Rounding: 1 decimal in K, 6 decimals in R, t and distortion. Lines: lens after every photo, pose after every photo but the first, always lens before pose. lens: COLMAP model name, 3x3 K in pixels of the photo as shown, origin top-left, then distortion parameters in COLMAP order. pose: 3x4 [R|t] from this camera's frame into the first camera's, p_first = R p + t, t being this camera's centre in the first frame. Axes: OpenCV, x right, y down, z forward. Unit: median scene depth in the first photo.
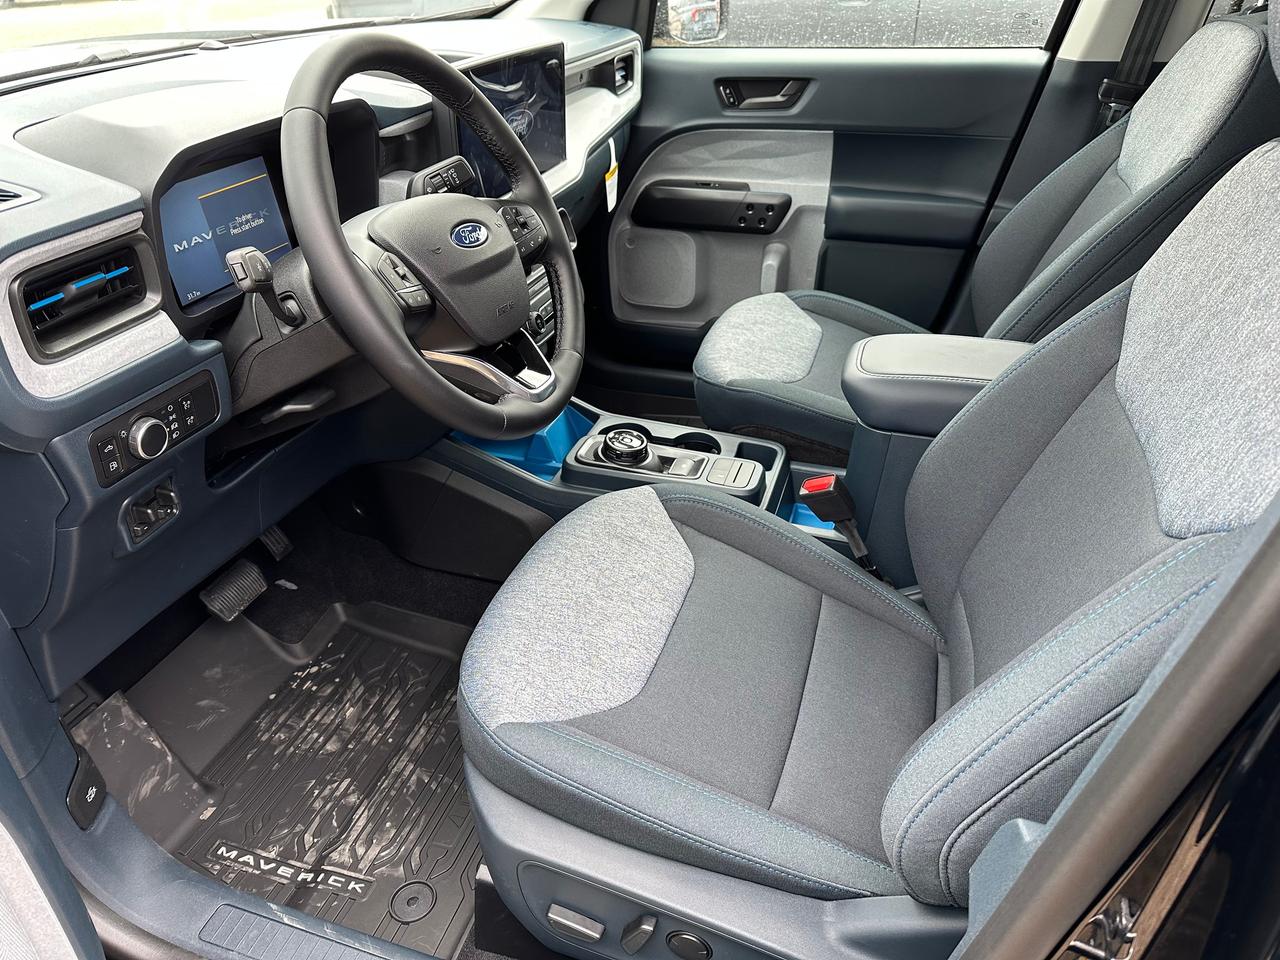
lens RADIAL K [[889.6, 0, 639.7], [0, 889.6, 477.0], [0, 0, 1]] dist [-0.004220, 0.001063]
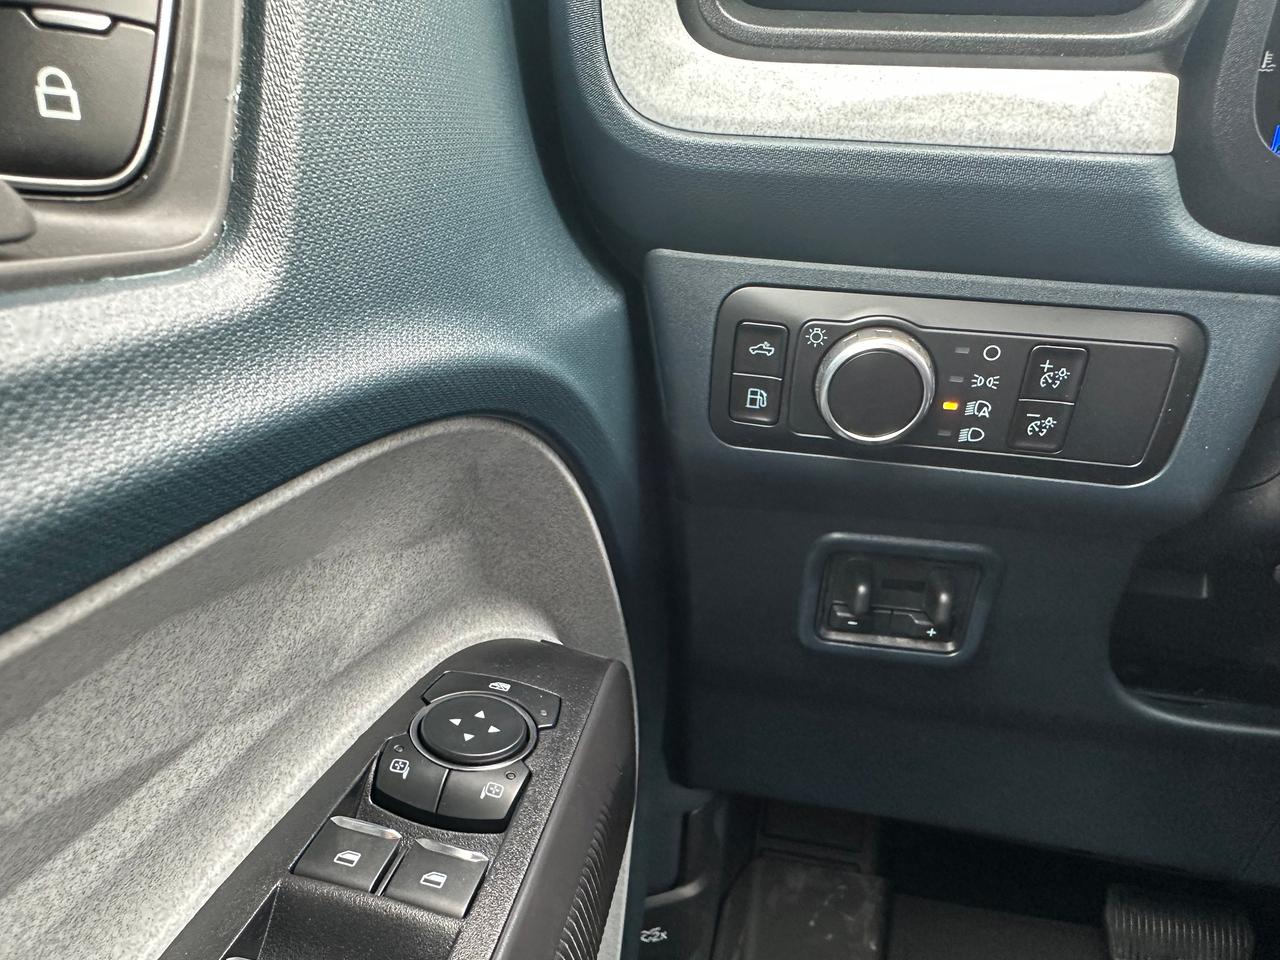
lens RADIAL K [[904.8, 0, 639.6], [0, 904.8, 483.7], [0, 0, 1]] dist [0.019518, -0.023972]
pose [[0.088492, 0.382310, -0.919787, -0.209350], [-0.547062, 0.790329, 0.275869, -0.059780], [0.832402, 0.478768, 0.279085, 0.813794]]
